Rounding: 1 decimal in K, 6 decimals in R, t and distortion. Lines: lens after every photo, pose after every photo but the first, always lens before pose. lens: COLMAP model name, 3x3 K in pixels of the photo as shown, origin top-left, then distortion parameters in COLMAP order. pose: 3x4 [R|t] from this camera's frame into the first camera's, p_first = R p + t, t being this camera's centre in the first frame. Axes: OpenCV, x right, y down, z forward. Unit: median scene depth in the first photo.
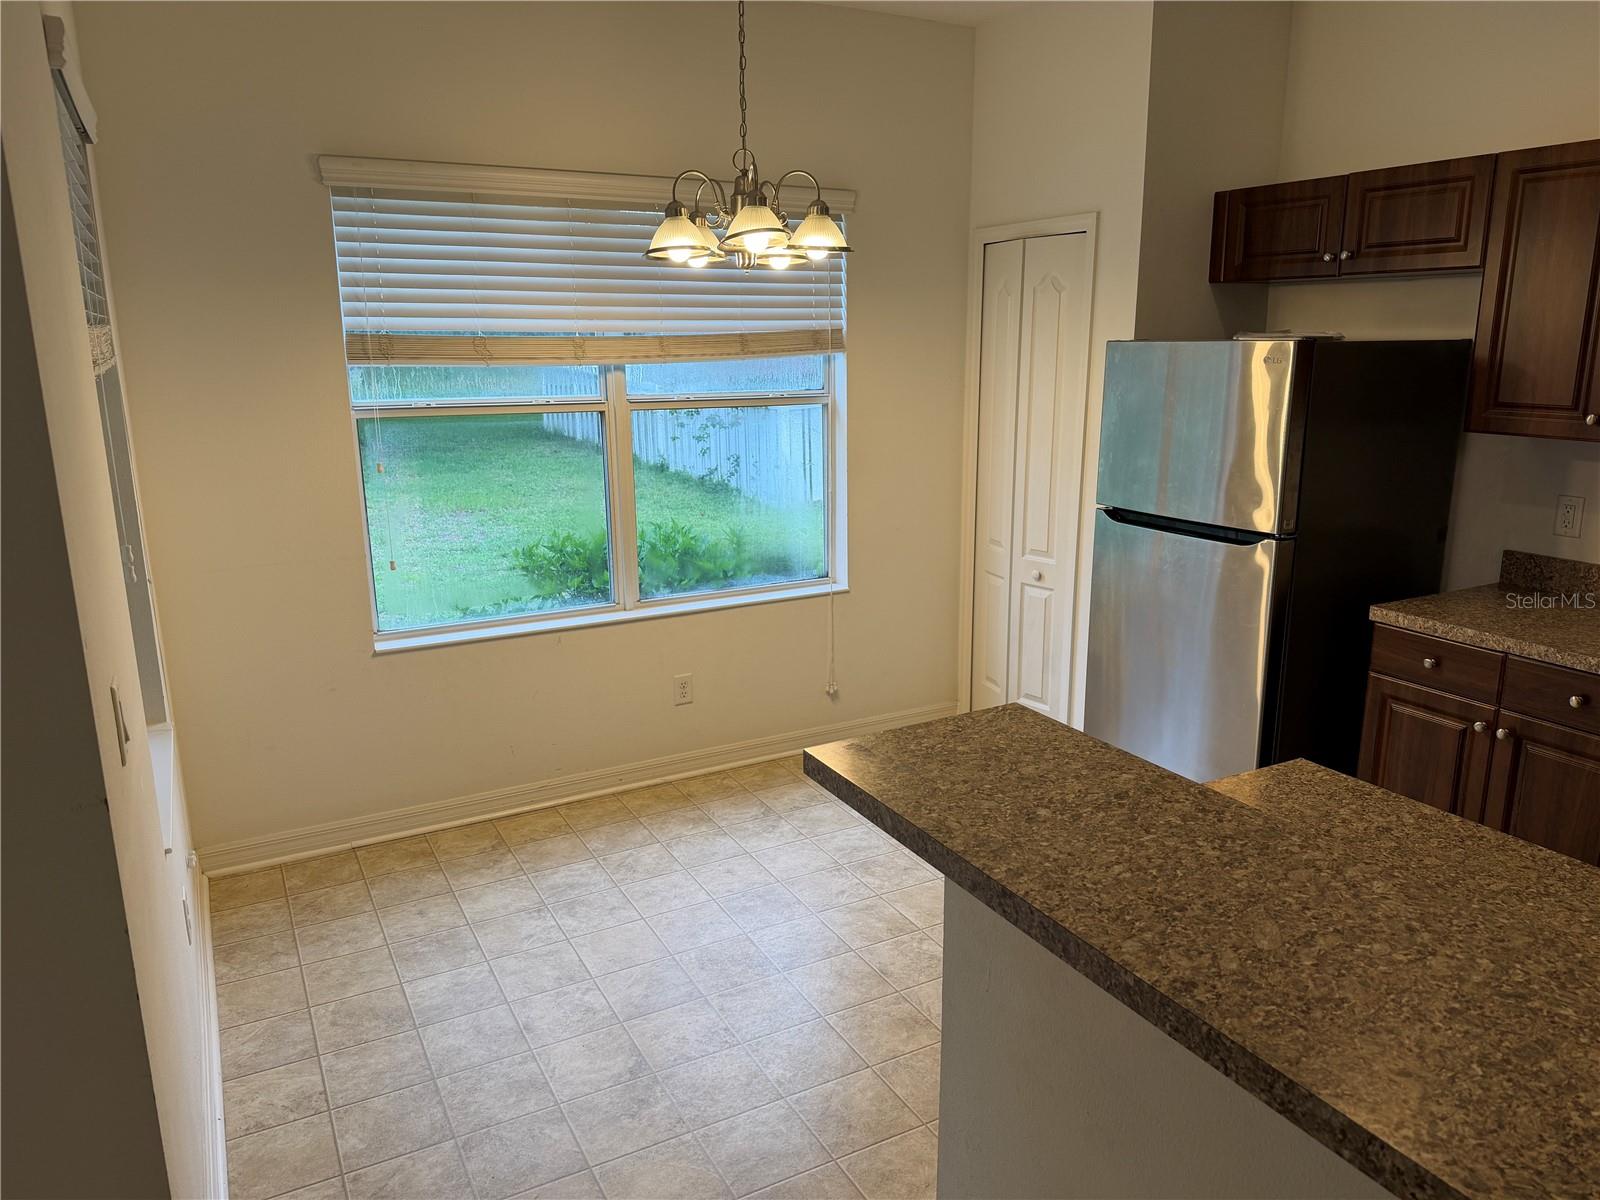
lens RADIAL K [[1123.4, 0, 806.7], [0, 1123.4, 605.3], [0, 0, 1]] dist [0.084956, -0.118057]
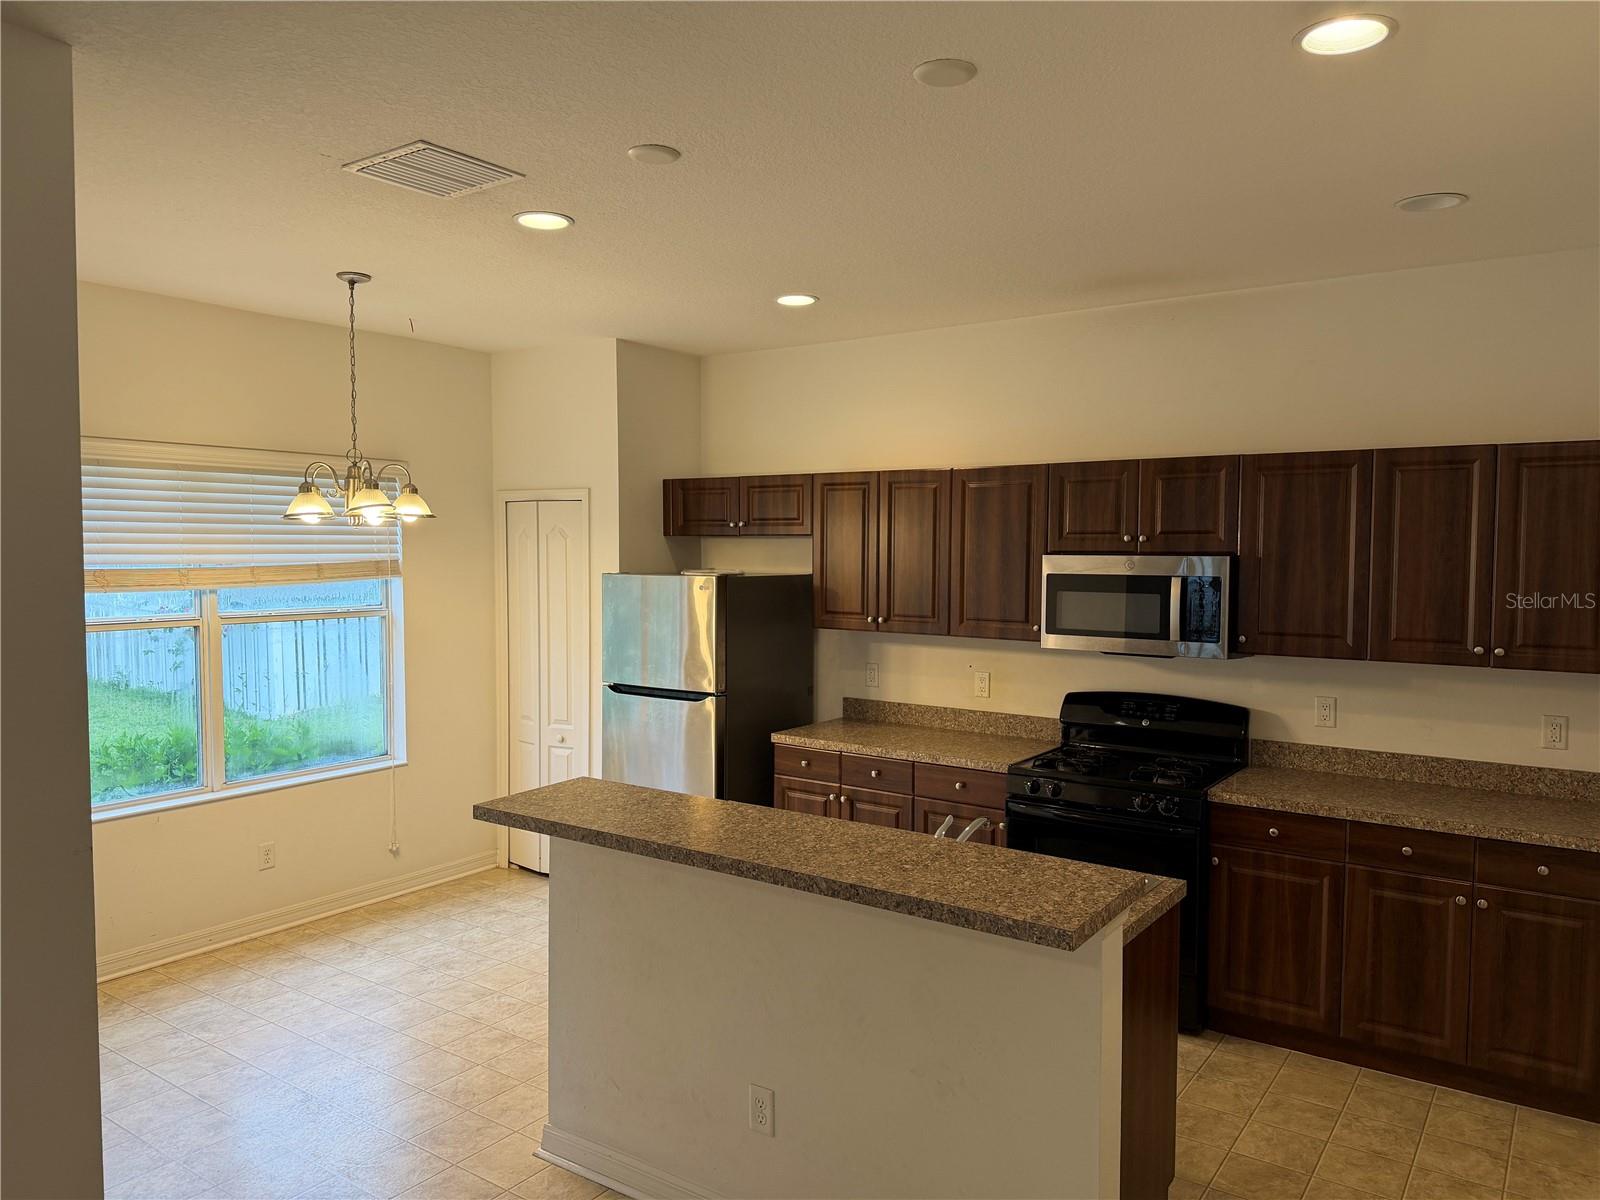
lens RADIAL K [[1123.4, 0, 806.7], [0, 1123.4, 605.3], [0, 0, 1]] dist [0.084956, -0.118057]
pose [[0.898803, -0.013545, 0.438144, -0.150721], [0.092035, 0.983075, -0.158409, 0.071850], [-0.428583, 0.182703, 0.884837, -0.440385]]
